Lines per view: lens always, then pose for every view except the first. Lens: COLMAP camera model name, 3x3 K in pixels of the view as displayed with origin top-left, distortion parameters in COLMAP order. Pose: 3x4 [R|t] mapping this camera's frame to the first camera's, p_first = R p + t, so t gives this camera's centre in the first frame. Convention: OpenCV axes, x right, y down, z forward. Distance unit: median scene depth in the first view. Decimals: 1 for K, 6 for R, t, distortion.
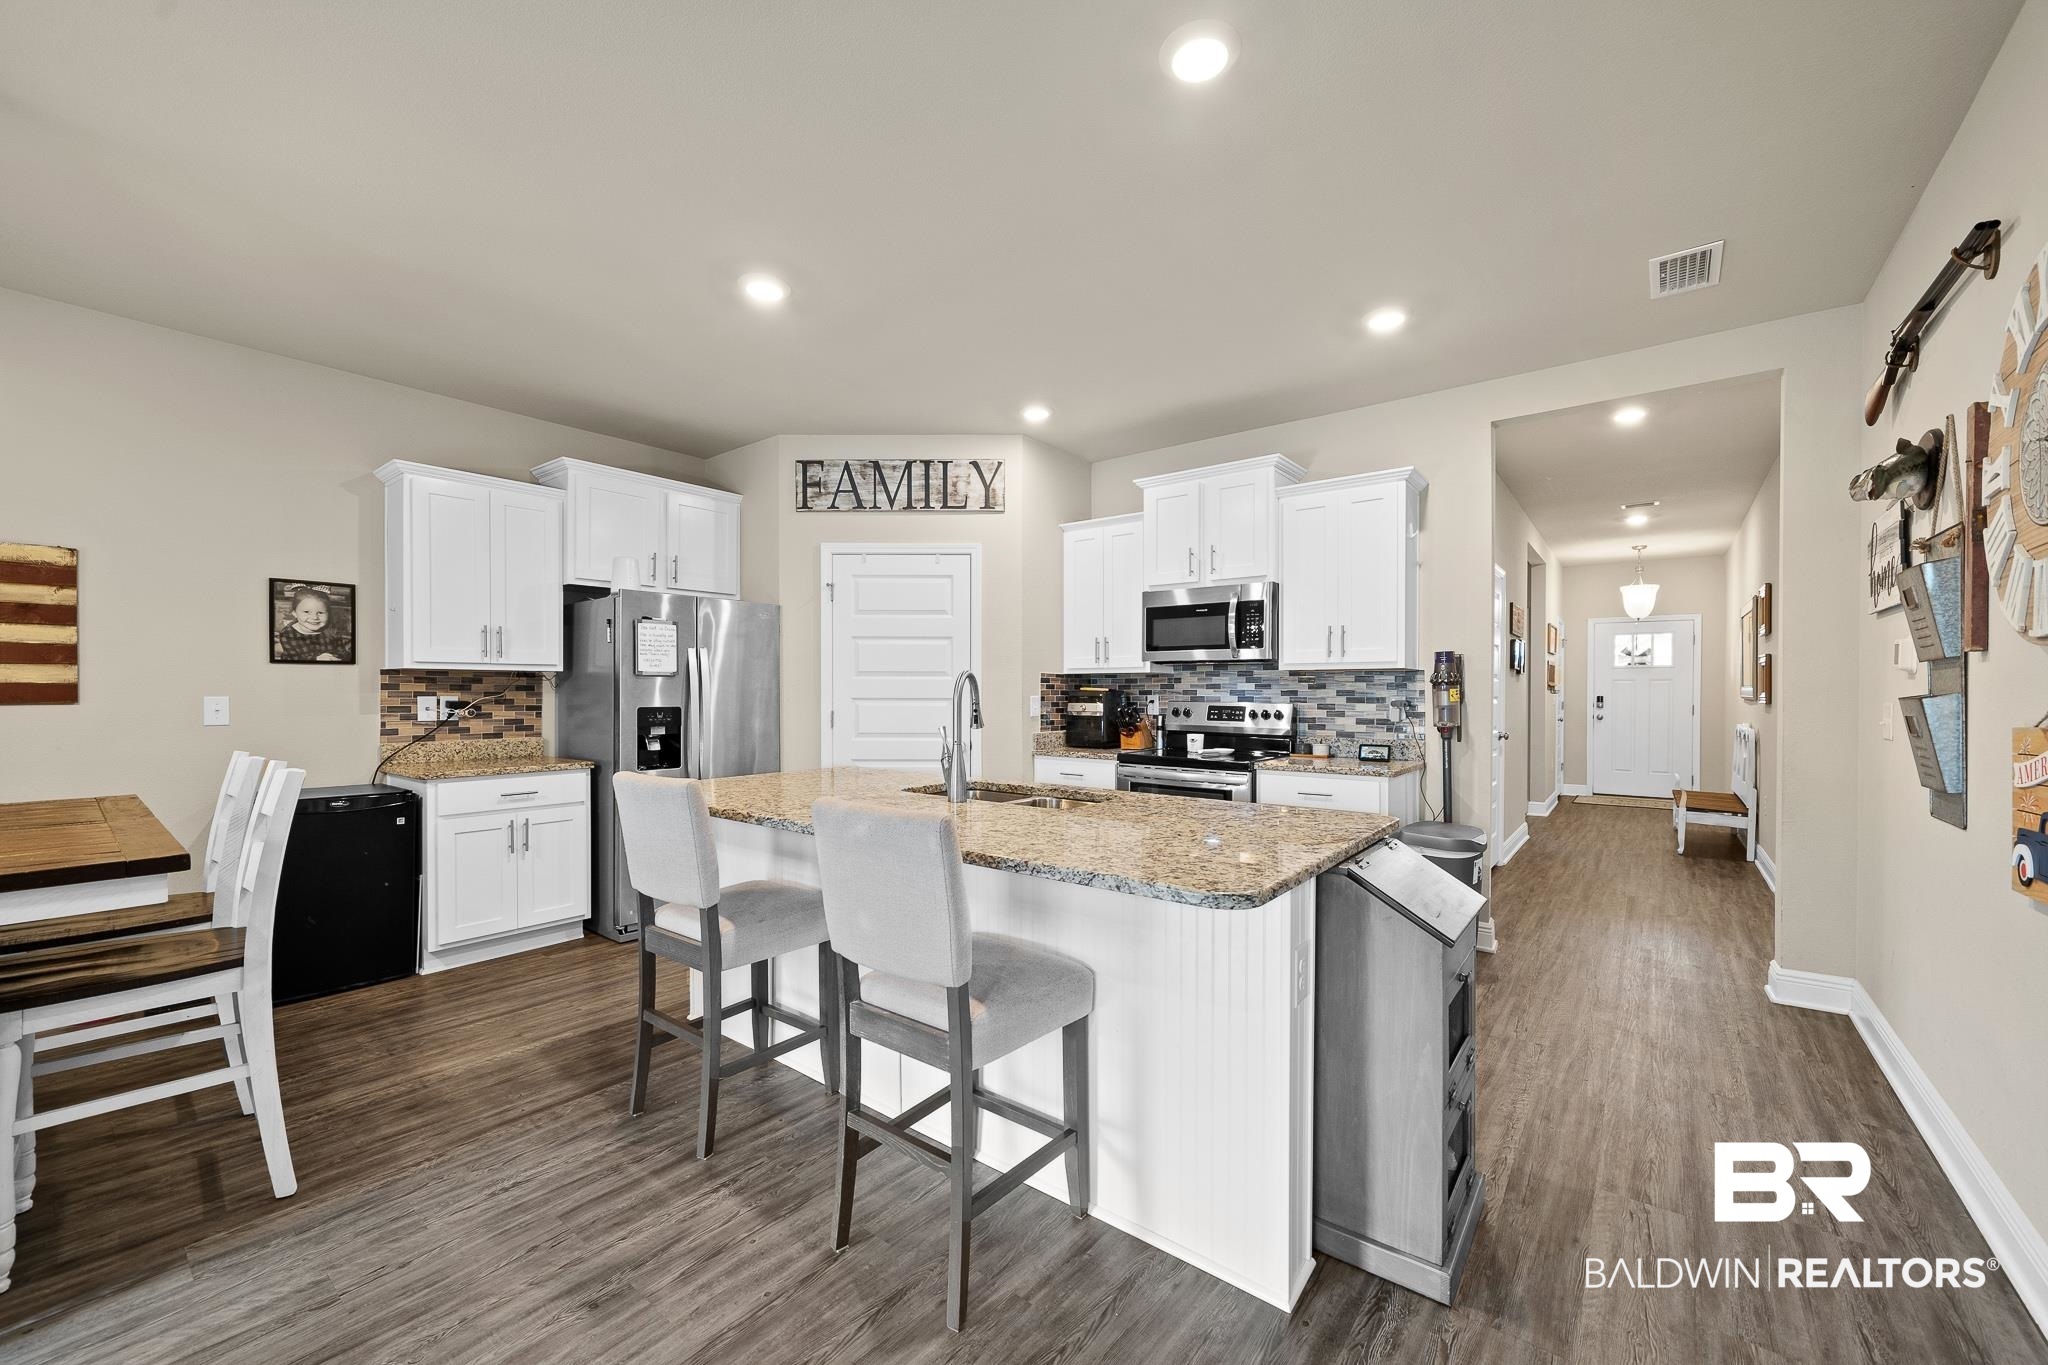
lens RADIAL K [[793.7, 0, 1028.9], [0, 793.7, 692.5], [0, 0, 1]] dist [-0.002464, -0.000123]
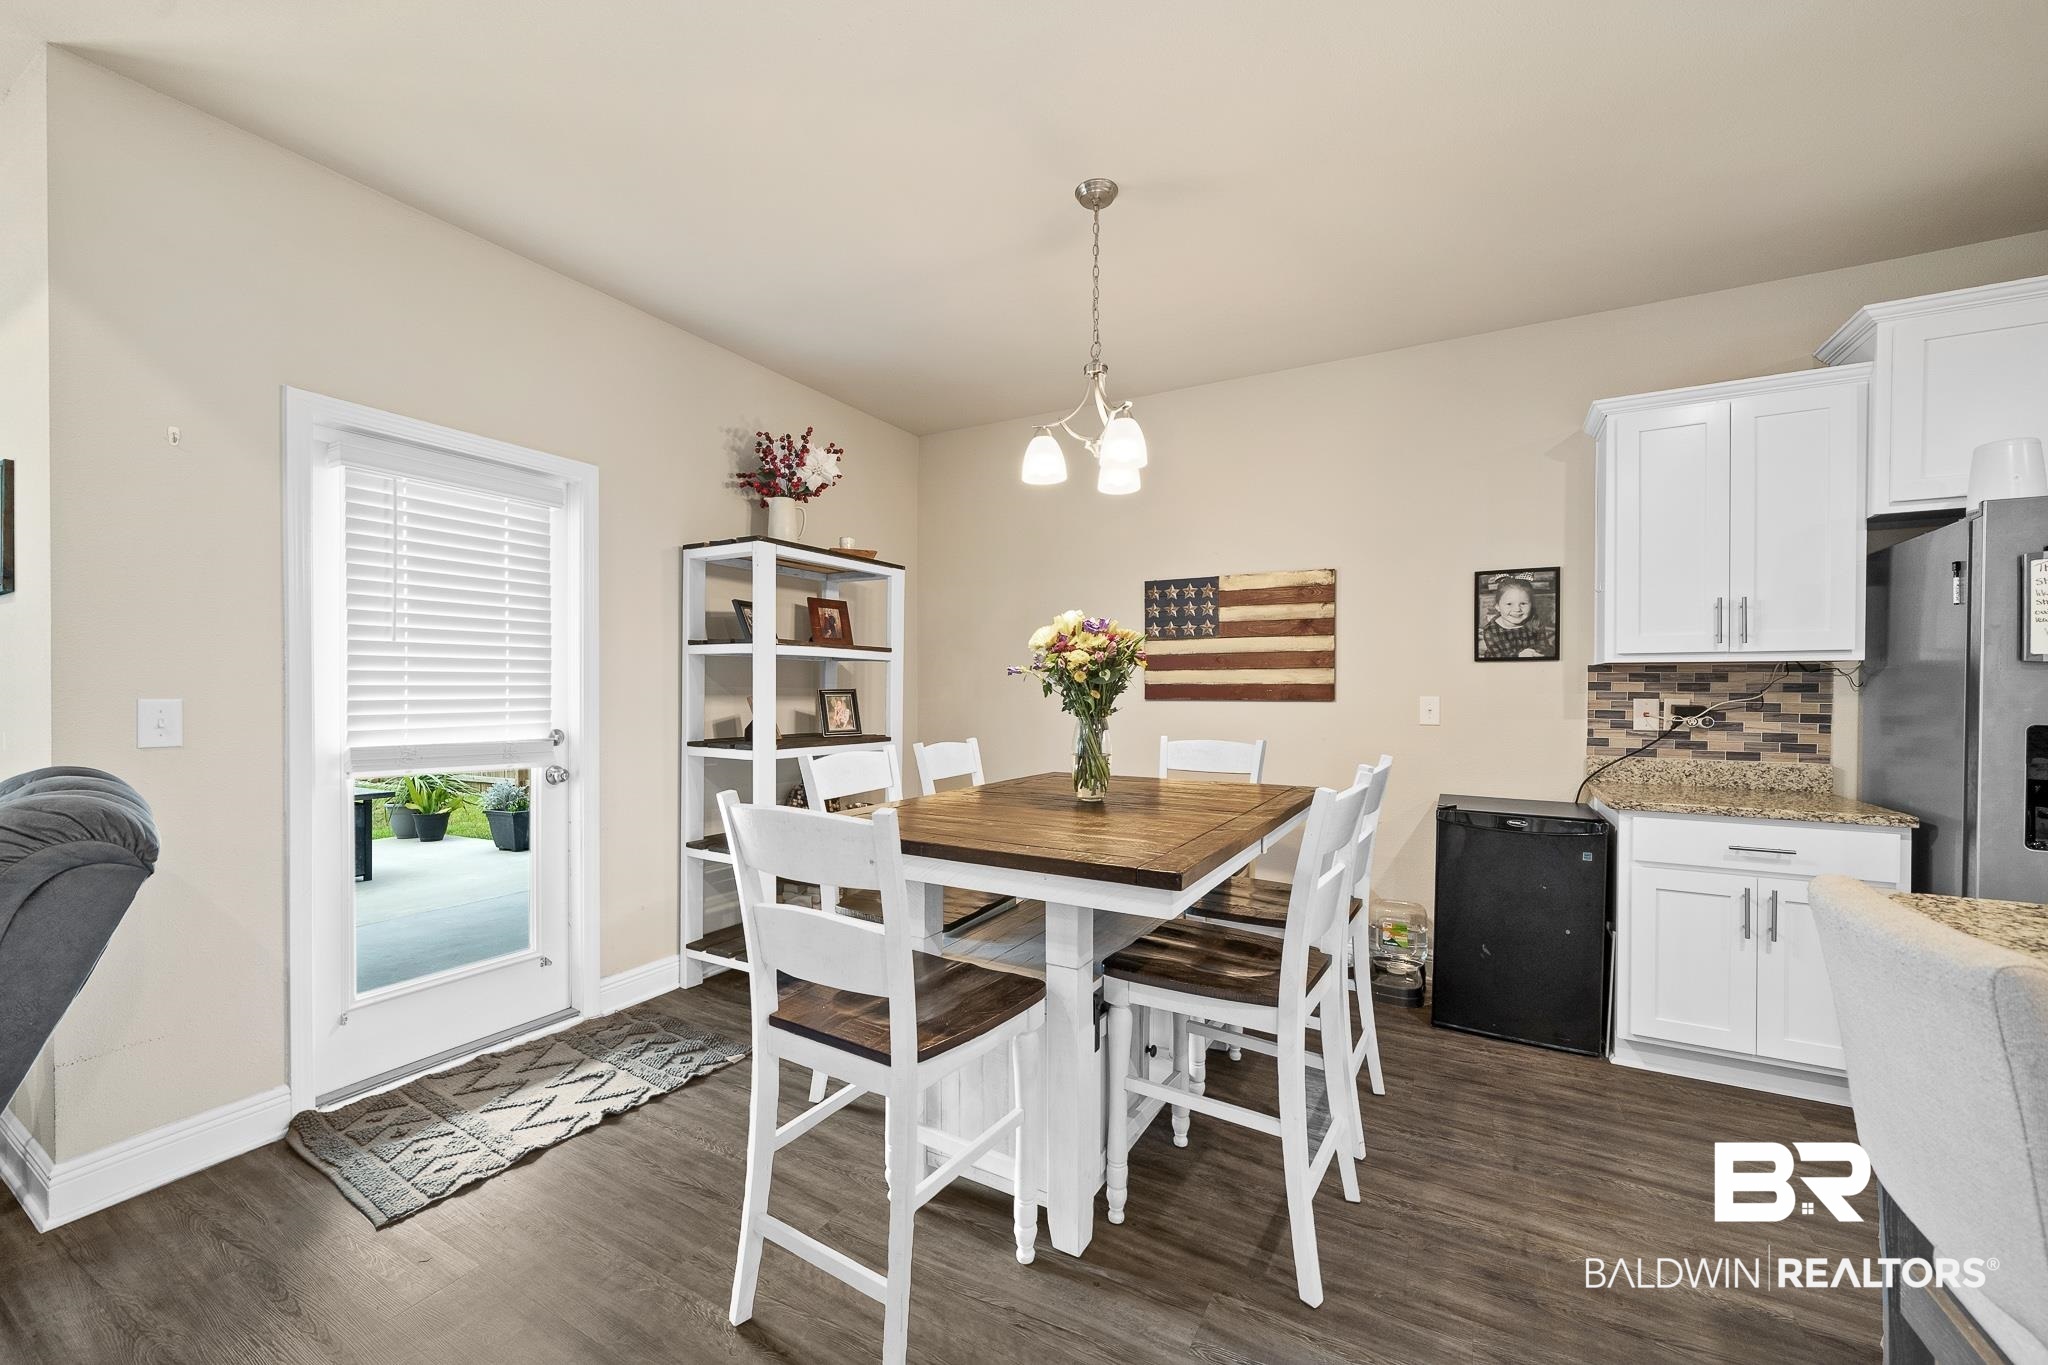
lens RADIAL K [[793.7, 0, 1025.9], [0, 793.7, 694.4], [0, 0, 1]] dist [-0.002464, -0.000123]
pose [[0.147443, 0.007293, -0.989044, -0.087901], [-0.005024, 0.999965, 0.006624, -0.001243], [0.989058, 0.003993, 0.147474, 0.299100]]
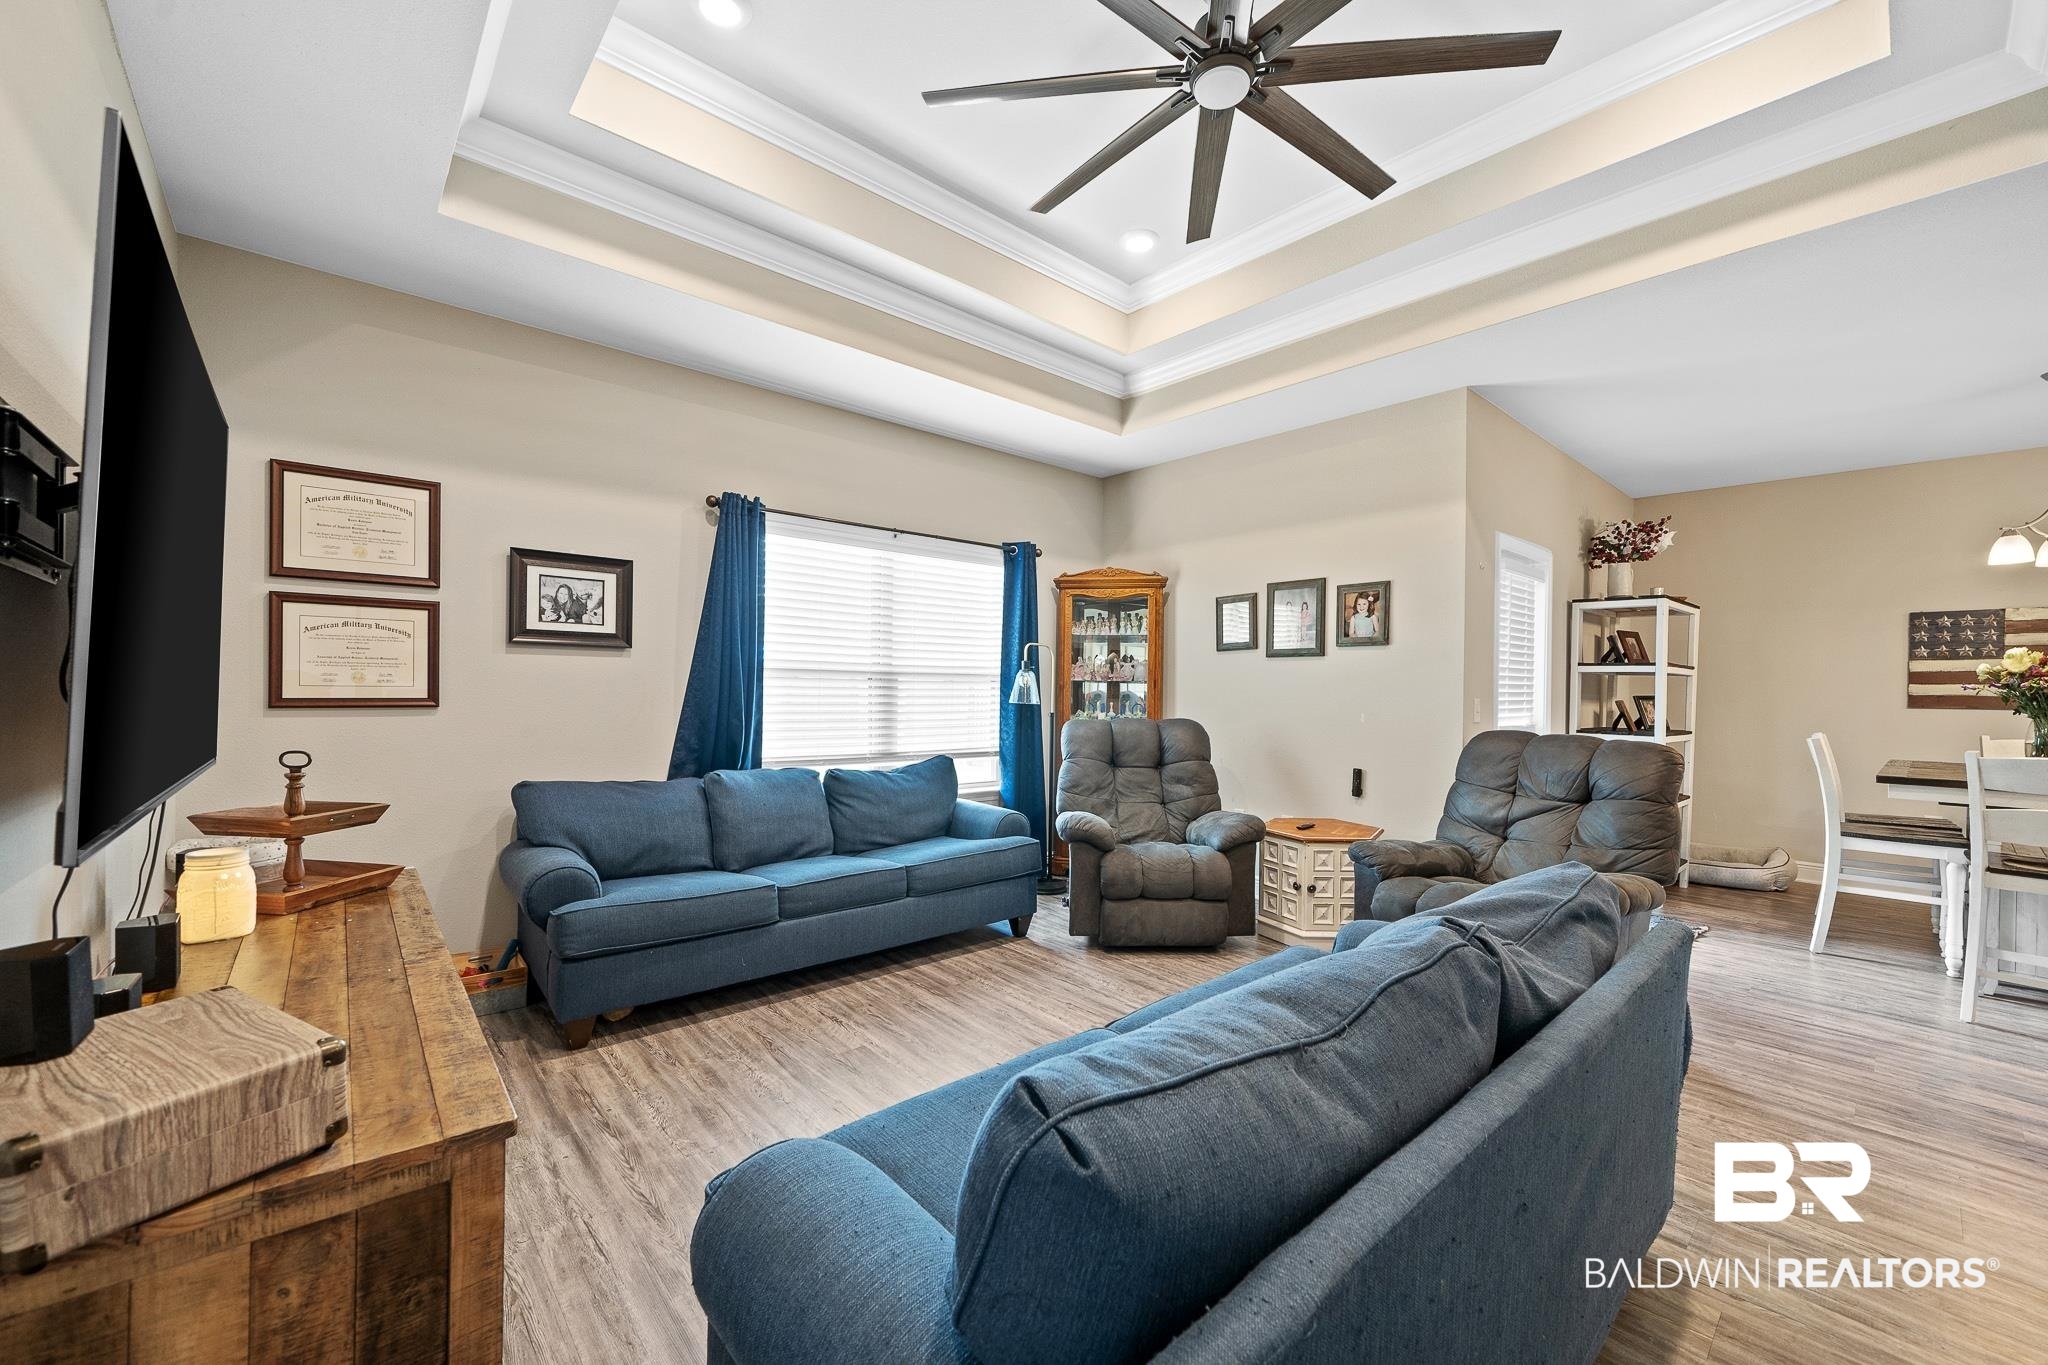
lens RADIAL K [[793.7, 0, 1023.0], [0, 793.7, 686.6], [0, 0, 1]] dist [-0.002464, -0.000123]
pose [[-0.179318, -0.003072, -0.983786, 0.454650], [-0.016366, 0.999866, -0.000139, 0.002074], [0.983655, 0.016075, -0.179344, -0.610115]]
